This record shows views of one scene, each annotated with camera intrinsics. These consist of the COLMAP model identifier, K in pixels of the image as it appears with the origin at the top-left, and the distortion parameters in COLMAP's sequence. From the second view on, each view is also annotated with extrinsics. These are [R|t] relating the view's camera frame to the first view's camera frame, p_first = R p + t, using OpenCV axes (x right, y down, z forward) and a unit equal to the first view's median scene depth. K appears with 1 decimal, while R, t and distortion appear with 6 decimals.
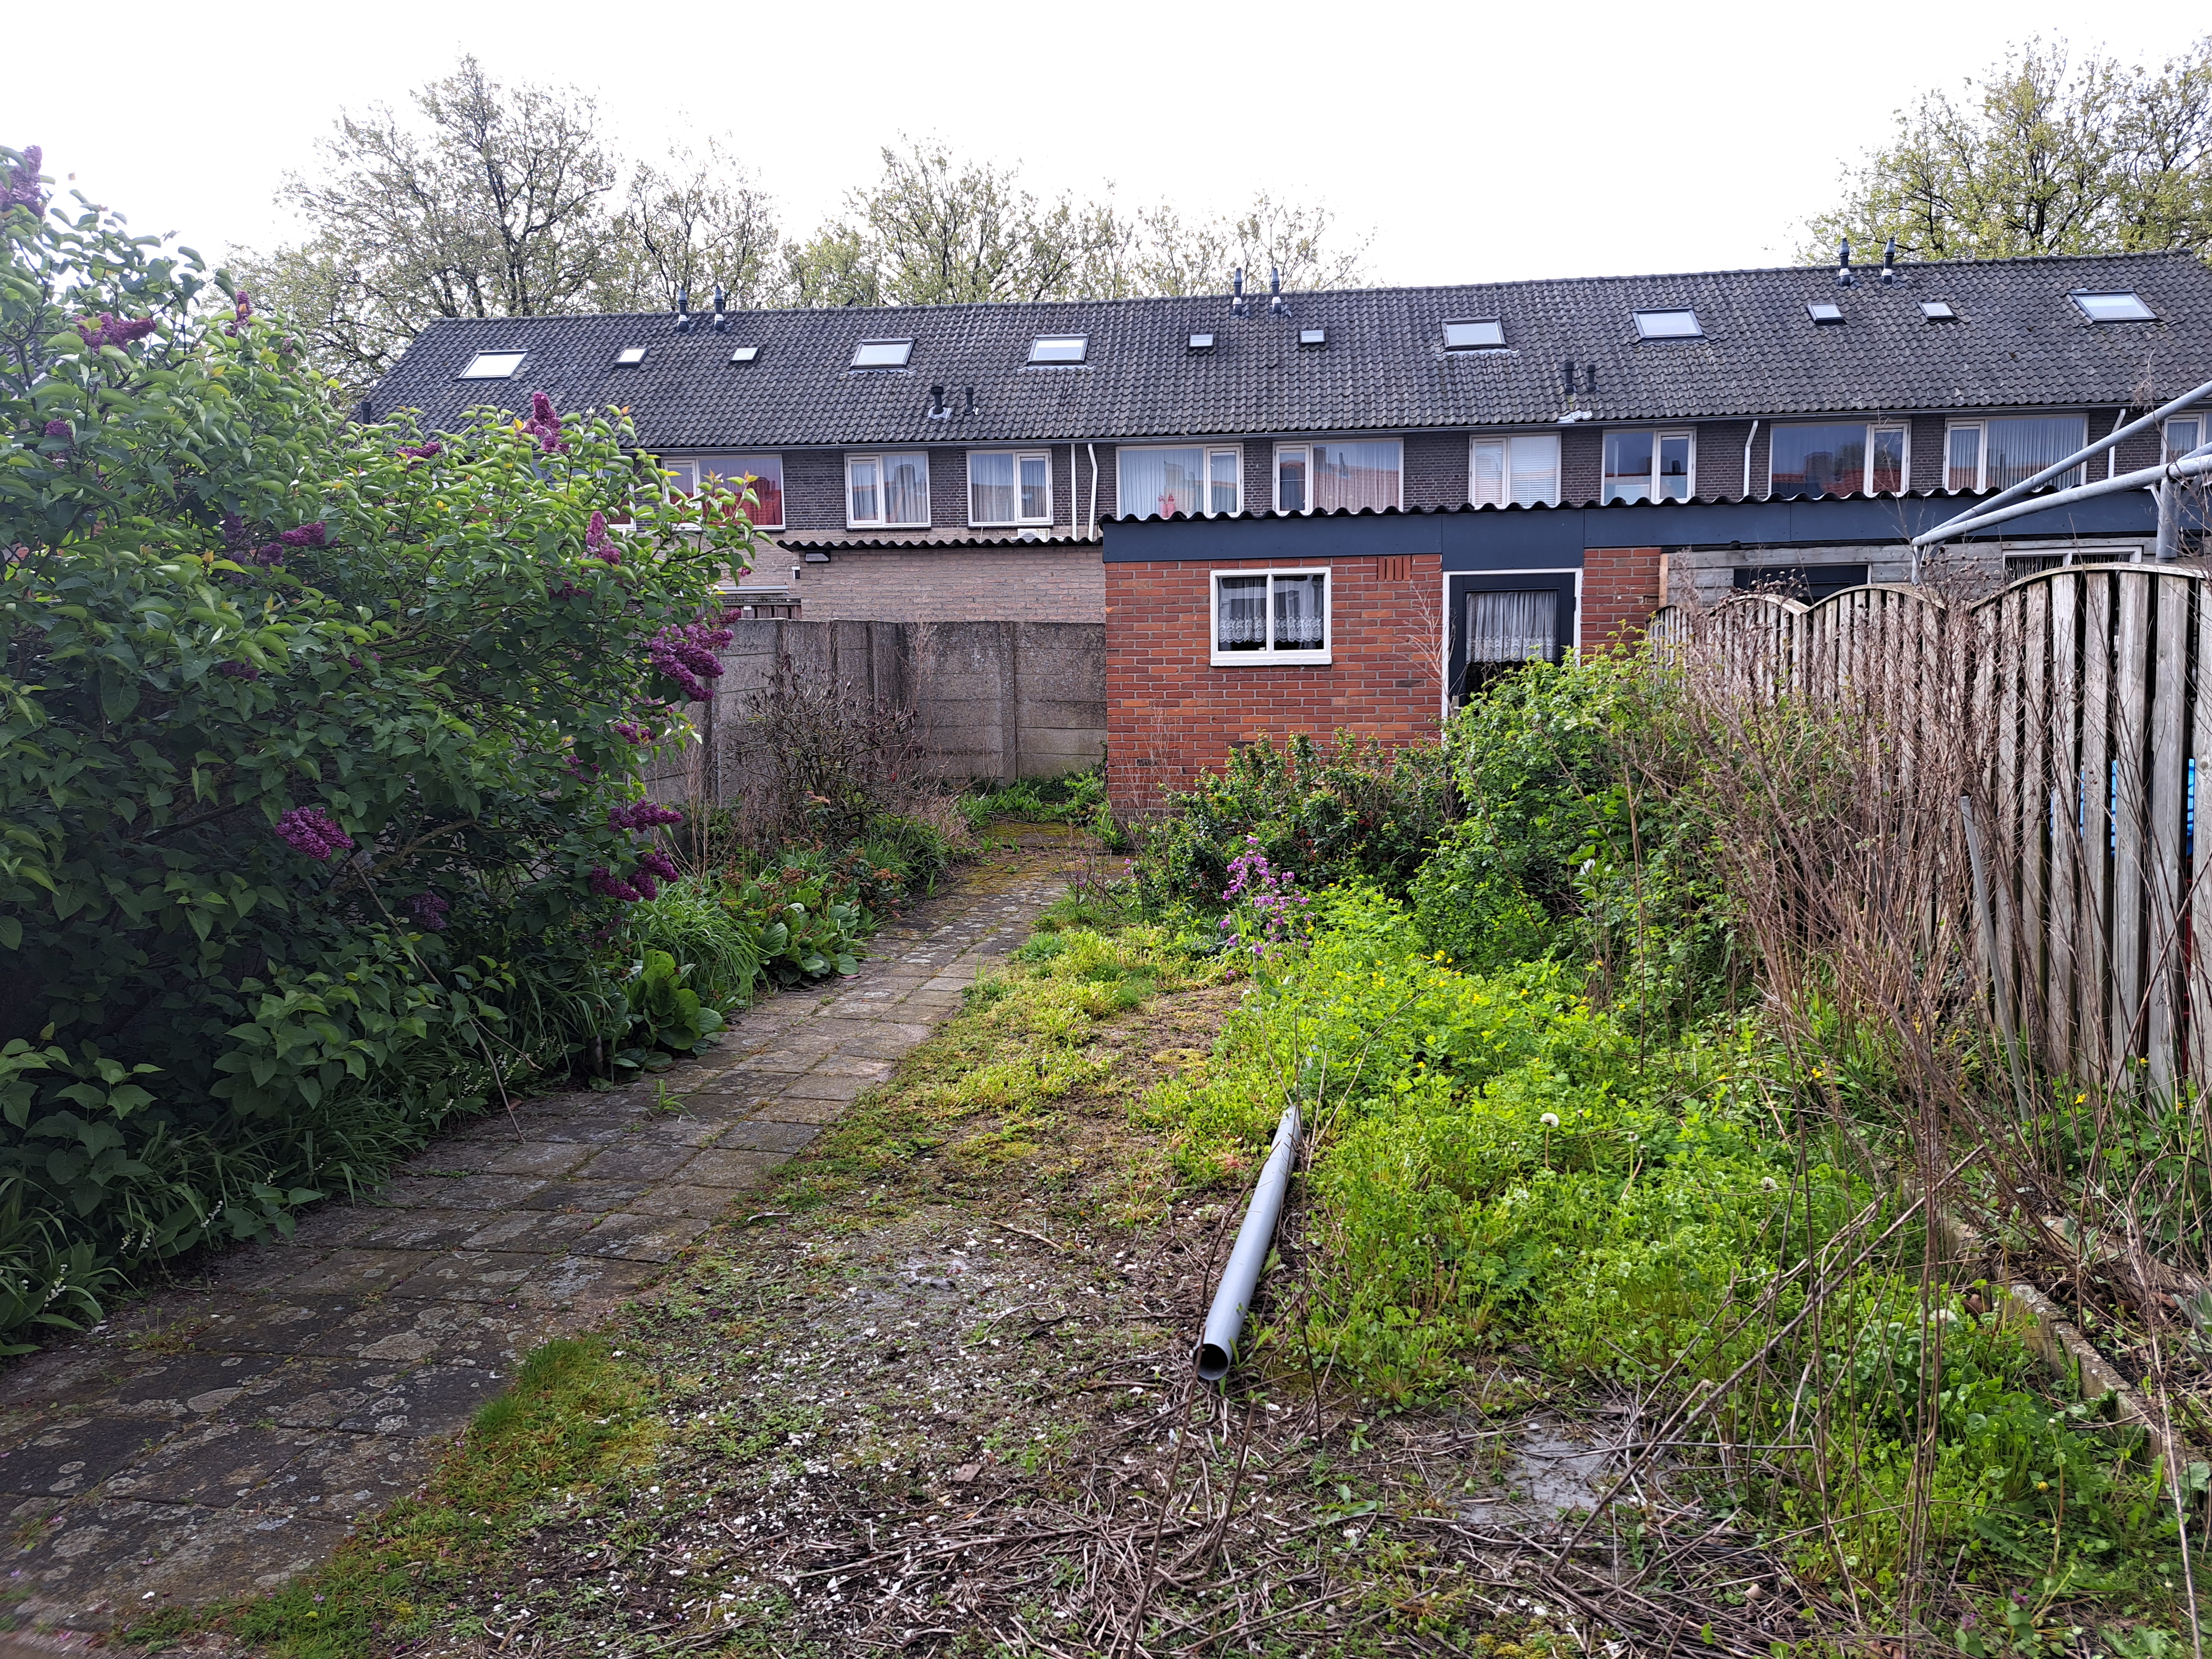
lens RADIAL K [[1580.0, 0, 1105.8], [0, 1580.0, 834.1], [0, 0, 1]] dist [0.044017, 0.000307]
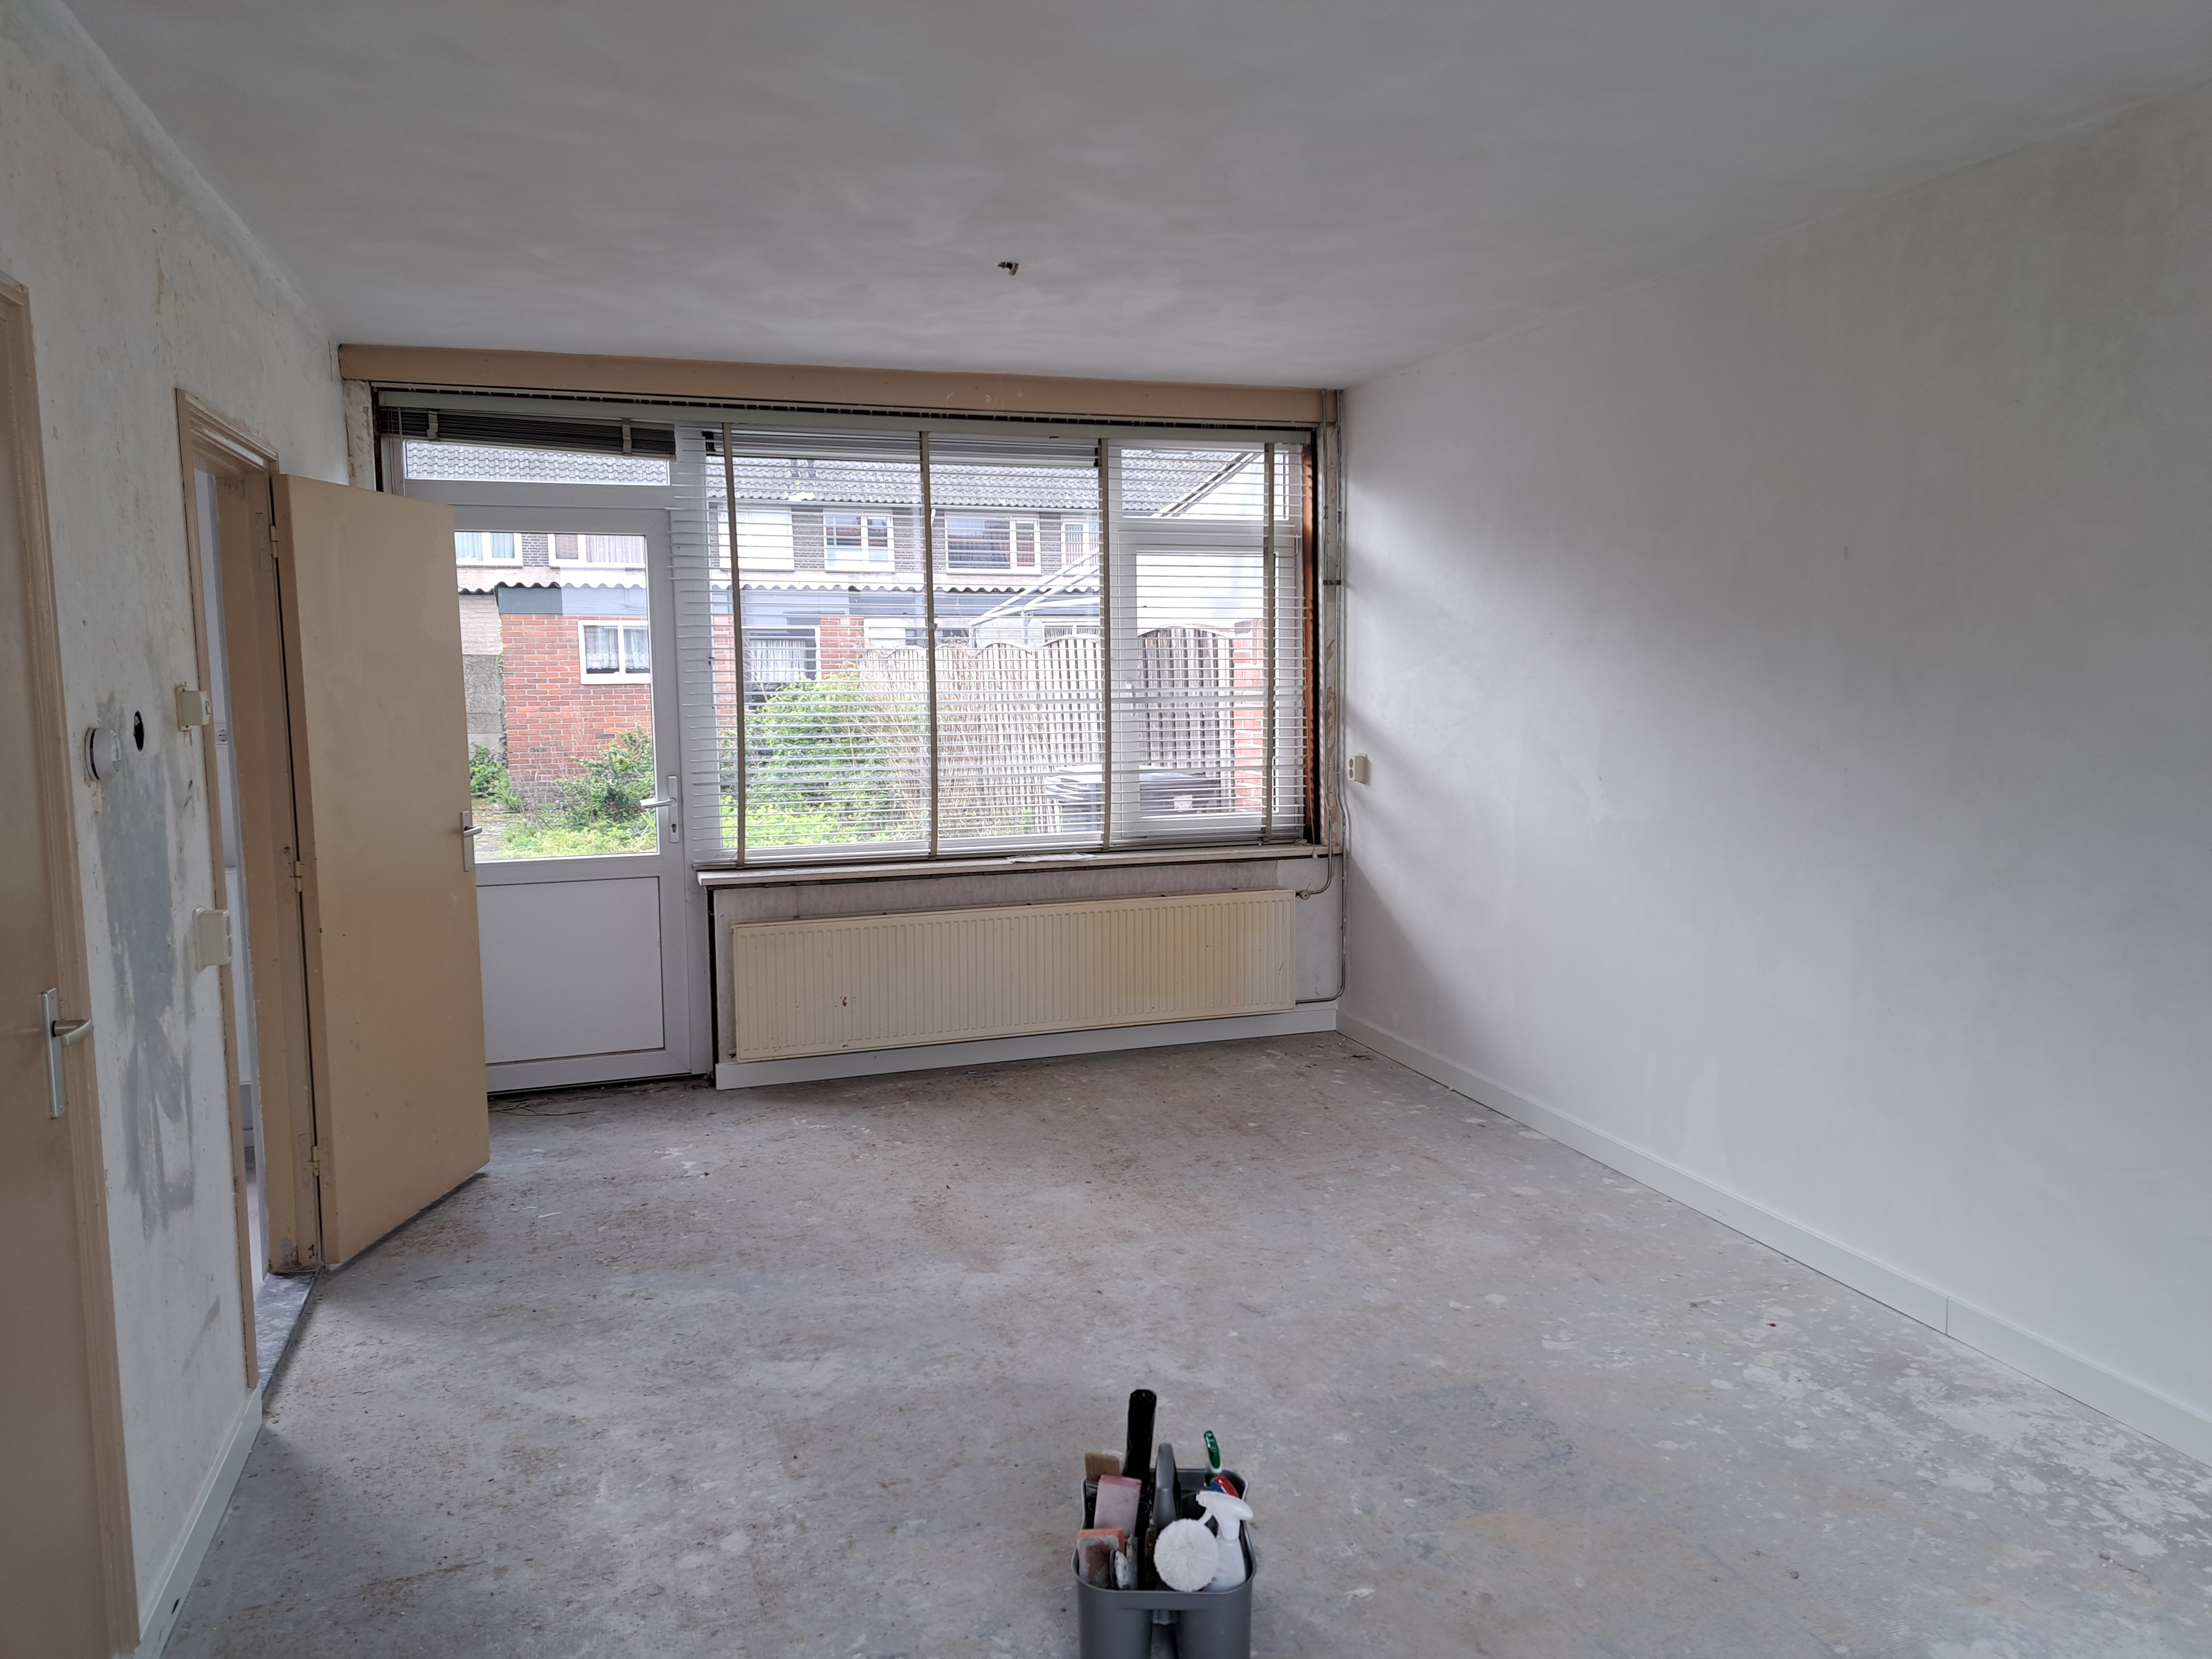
lens RADIAL K [[1580.0, 0, 1108.9], [0, 1580.0, 830.0], [0, 0, 1]] dist [0.044017, 0.000307]
pose [[0.889749, -0.041918, 0.454521, -0.179485], [0.052905, 0.998534, -0.011475, 0.075429], [-0.453374, 0.034256, 0.890662, -0.564654]]
